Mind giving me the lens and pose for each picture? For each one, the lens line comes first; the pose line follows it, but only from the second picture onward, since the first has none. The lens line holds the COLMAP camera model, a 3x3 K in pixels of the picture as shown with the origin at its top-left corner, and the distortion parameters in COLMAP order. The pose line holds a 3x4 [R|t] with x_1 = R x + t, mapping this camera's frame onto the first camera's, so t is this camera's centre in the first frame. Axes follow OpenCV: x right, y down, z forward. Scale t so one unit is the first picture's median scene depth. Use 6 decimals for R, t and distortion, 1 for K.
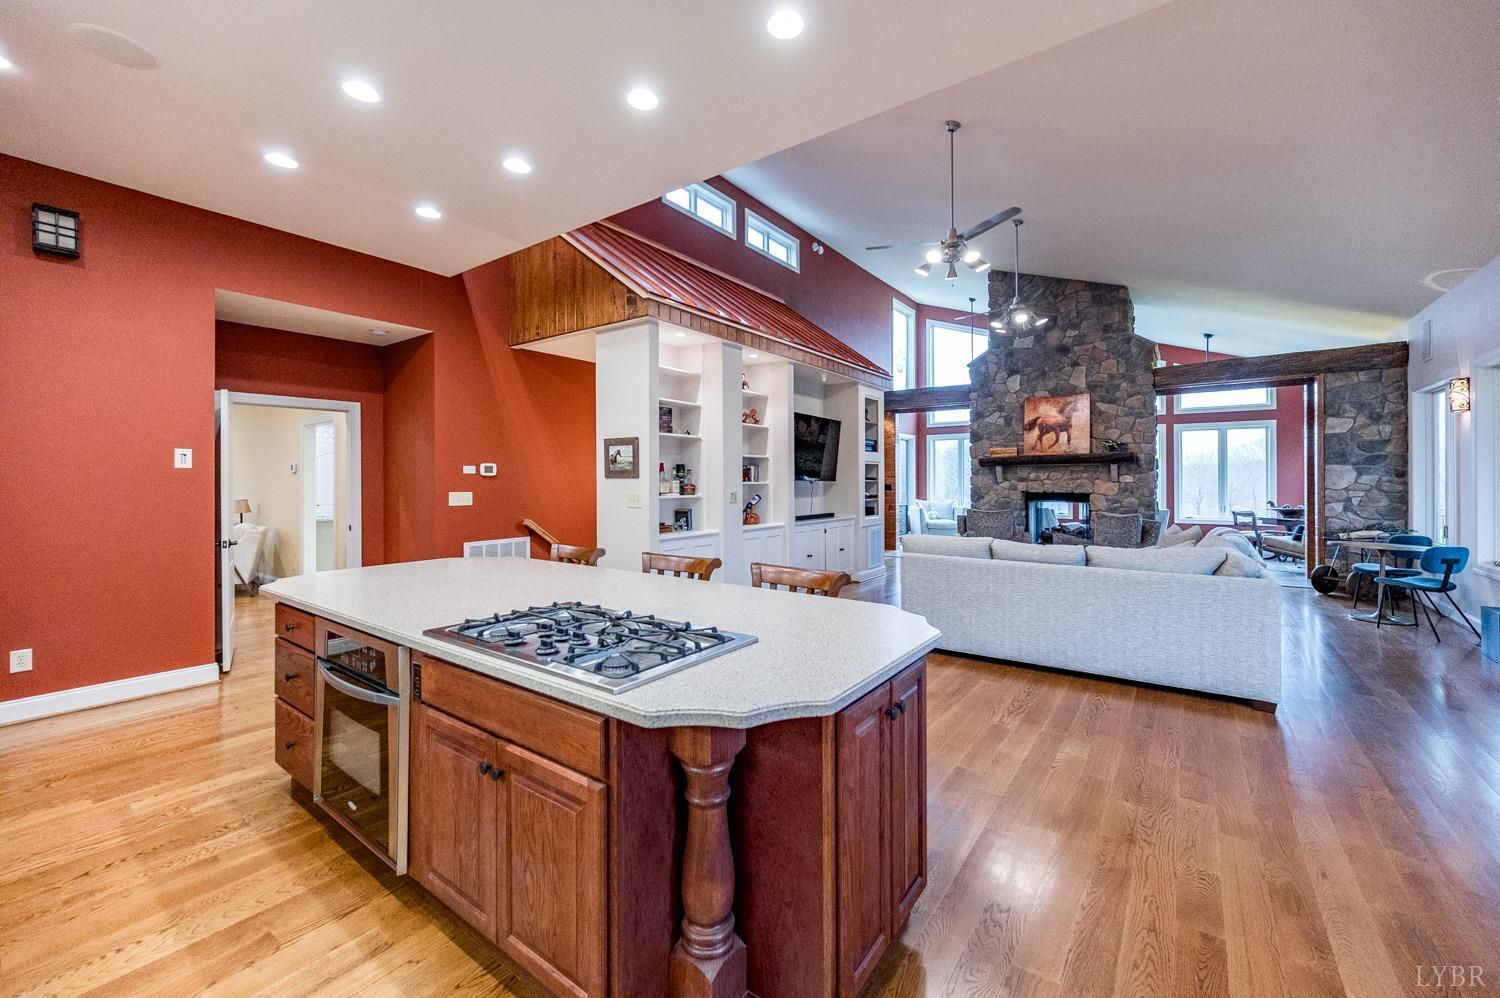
lens RADIAL K [[610.6, 0, 749.6], [0, 610.6, 479.1], [0, 0, 1]] dist [-0.000482, -0.000492]
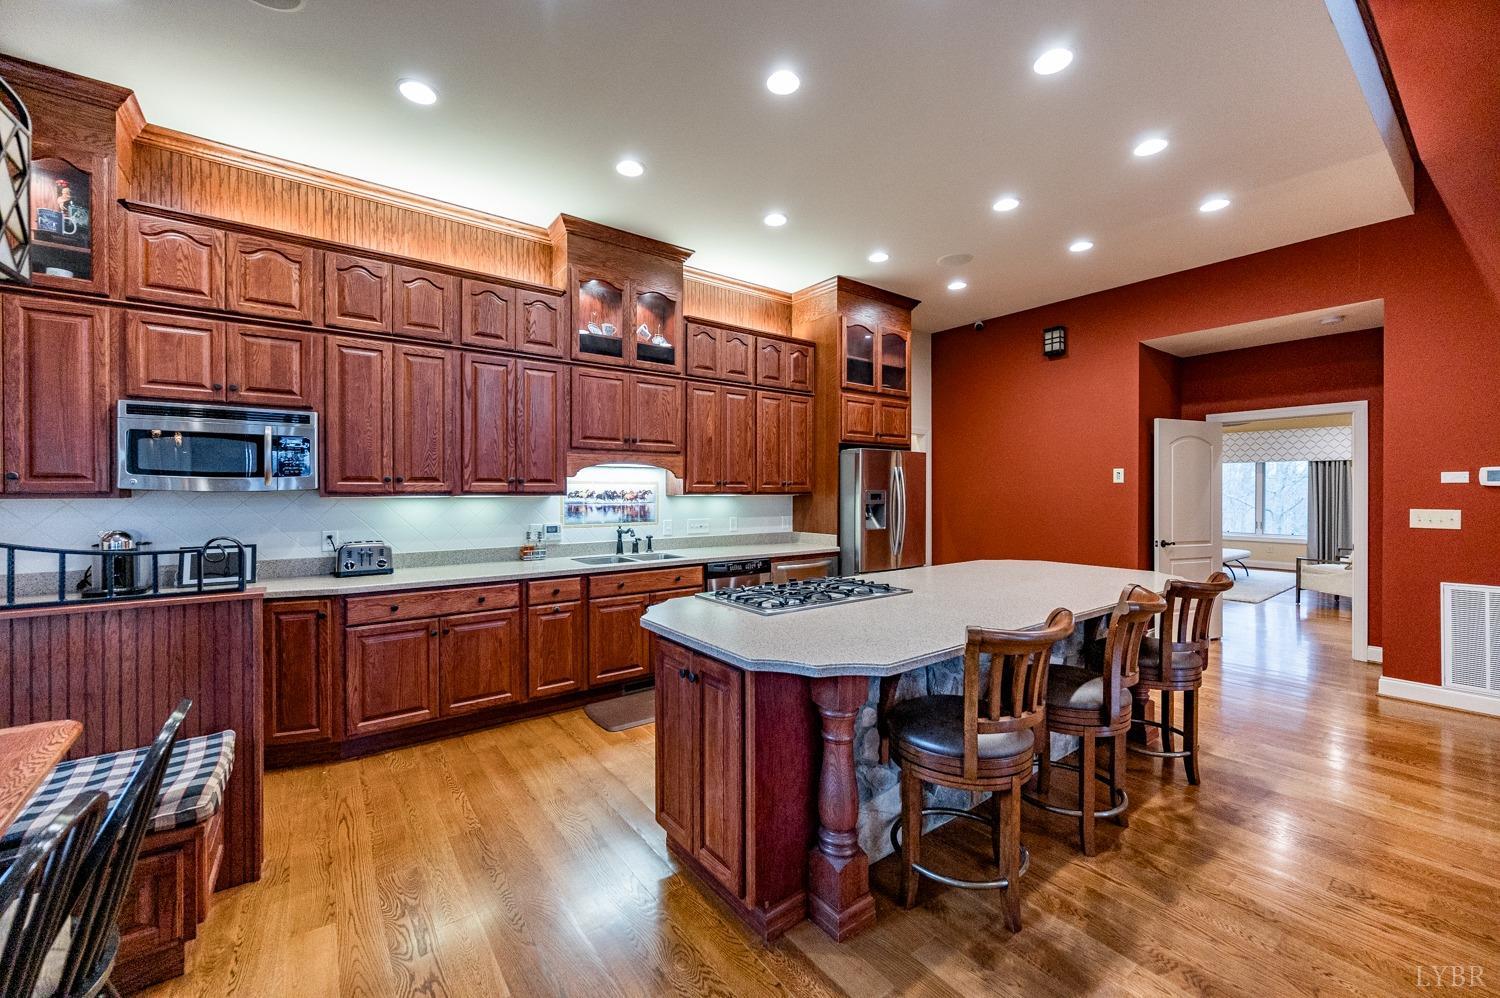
lens RADIAL K [[597.1, 0, 758.8], [0, 597.1, 496.6], [0, 0, 1]] dist [-0.001751, 0.000340]
pose [[-0.287446, 0.008684, -0.957758, 0.410233], [0.000367, 0.999960, 0.008957, 0.000044], [0.957797, 0.002223, -0.287437, 0.442249]]
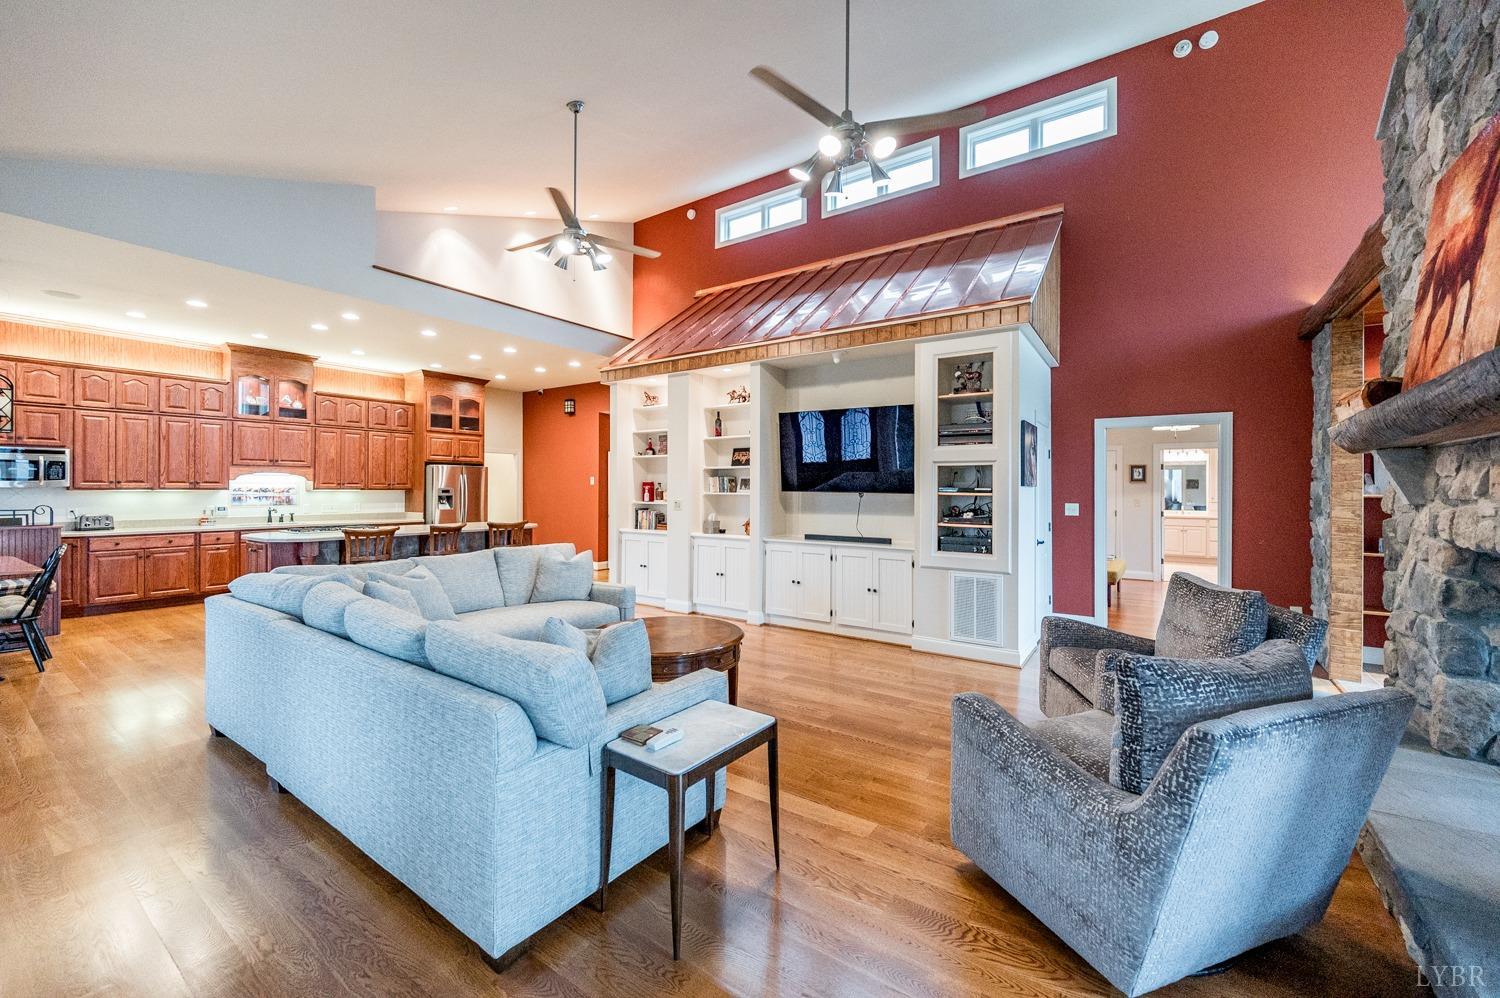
lens RADIAL K [[597.3, 0, 749.7], [0, 597.3, 490.5], [0, 0, 1]] dist [-0.000724, 0.000071]
pose [[0.017370, 0.002814, -0.999845, 1.151567], [-0.003442, 0.999990, 0.002755, -0.001909], [0.999843, 0.003394, 0.017380, 1.160409]]
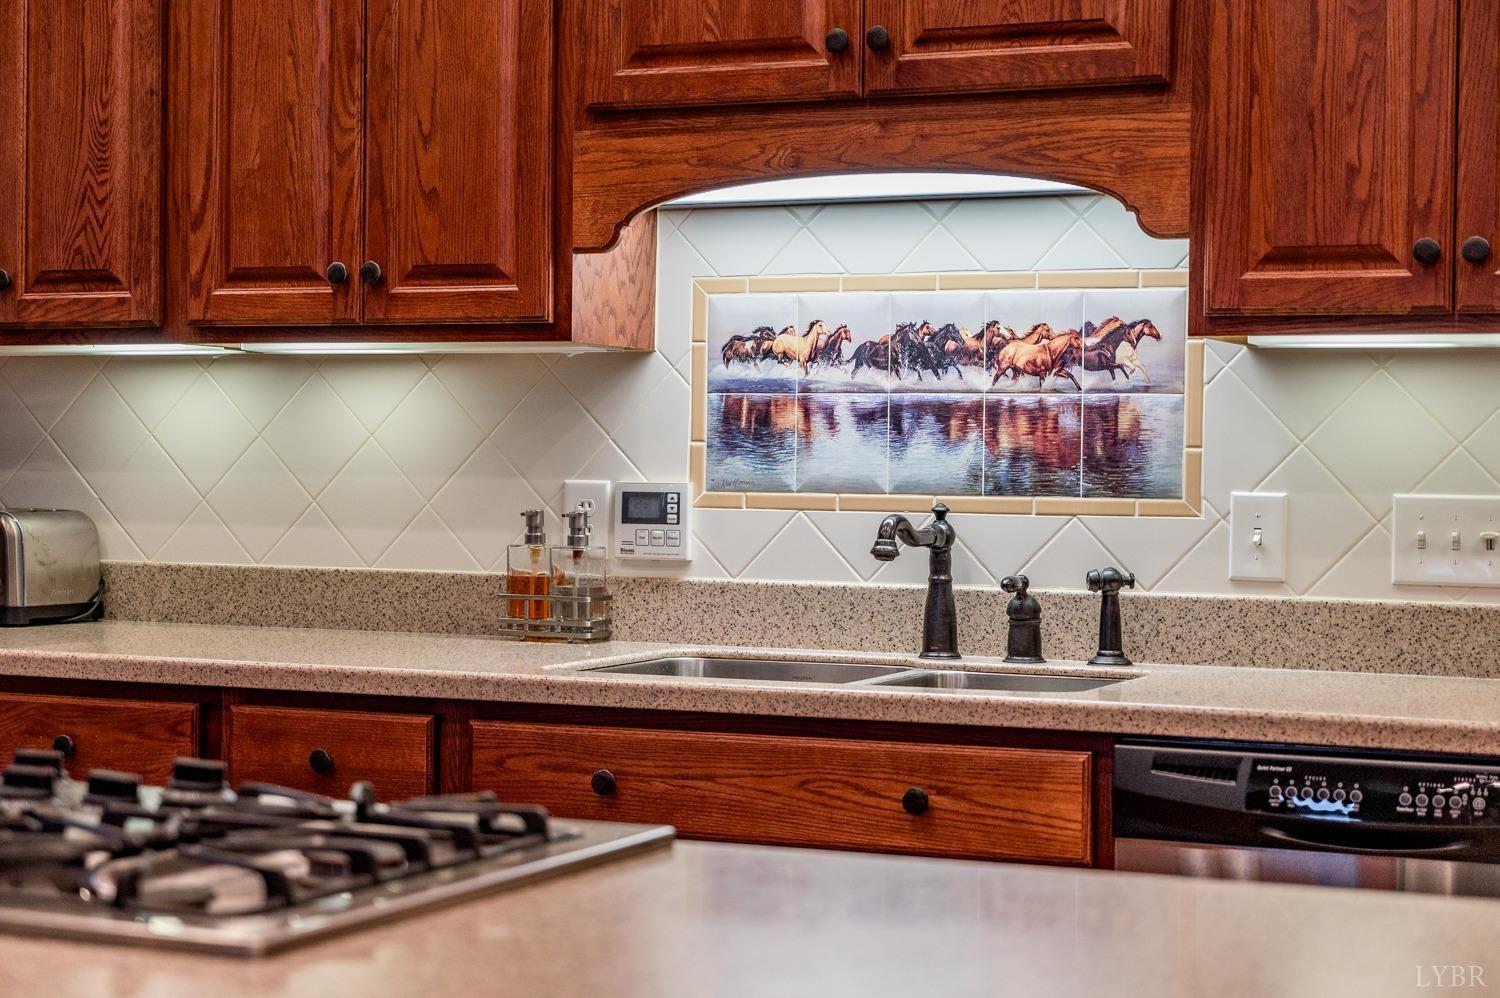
lens RADIAL K [[2716.6, 0, 750.0], [0, 2716.6, 499.0], [0, 0, 1]] dist [0.047210, 0.061621]
pose [[-0.978722, -0.009155, -0.204985, -0.110595], [-0.012162, 0.999836, 0.013412, 0.035315], [0.204829, 0.015620, -0.978673, 0.698296]]
